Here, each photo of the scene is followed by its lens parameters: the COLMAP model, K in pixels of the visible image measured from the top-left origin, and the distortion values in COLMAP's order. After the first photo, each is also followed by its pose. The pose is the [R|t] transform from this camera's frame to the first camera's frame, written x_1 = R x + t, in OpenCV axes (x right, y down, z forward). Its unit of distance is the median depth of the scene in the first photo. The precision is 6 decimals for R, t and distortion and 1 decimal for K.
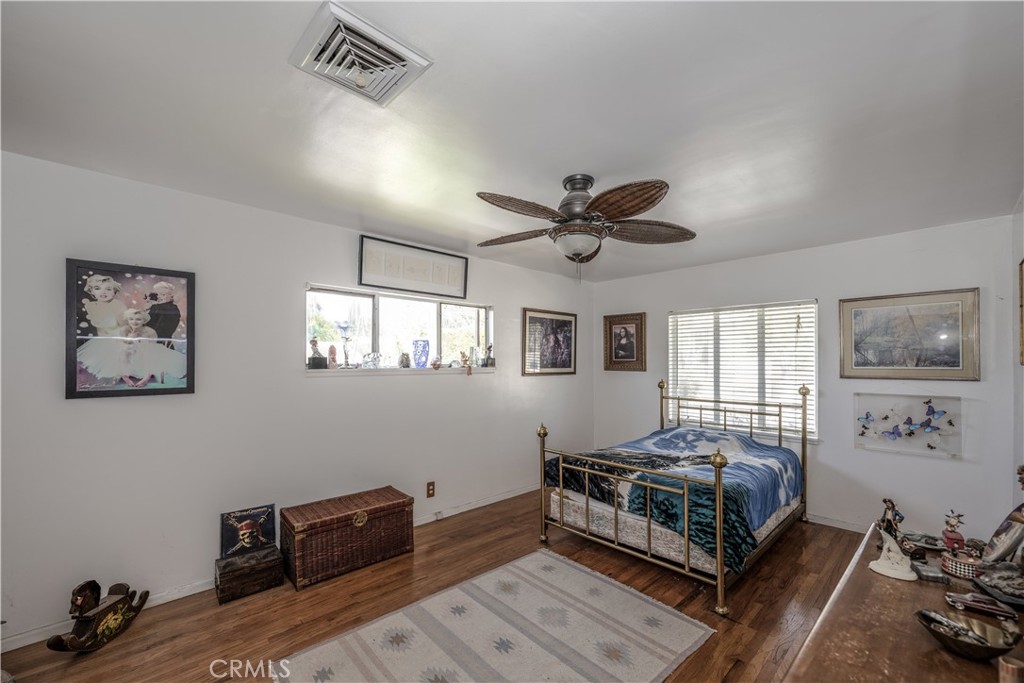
lens RADIAL K [[414.6, 0, 506.5], [0, 414.6, 360.5], [0, 0, 1]] dist [-0.003277, 0.000587]
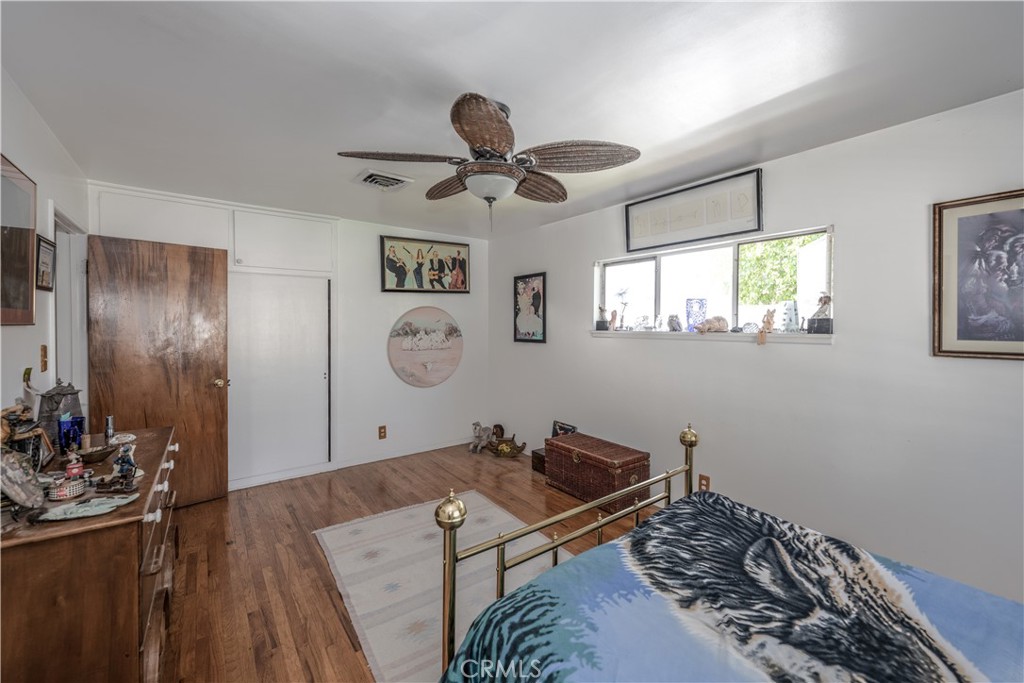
lens RADIAL K [[414.6, 0, 513.4], [0, 414.6, 325.6], [0, 0, 1]] dist [-0.003277, 0.000587]
pose [[-0.093839, 0.005002, -0.995575, 0.837443], [0.007551, 0.999962, 0.004312, -0.001268], [0.995559, -0.007113, -0.093873, 0.919096]]
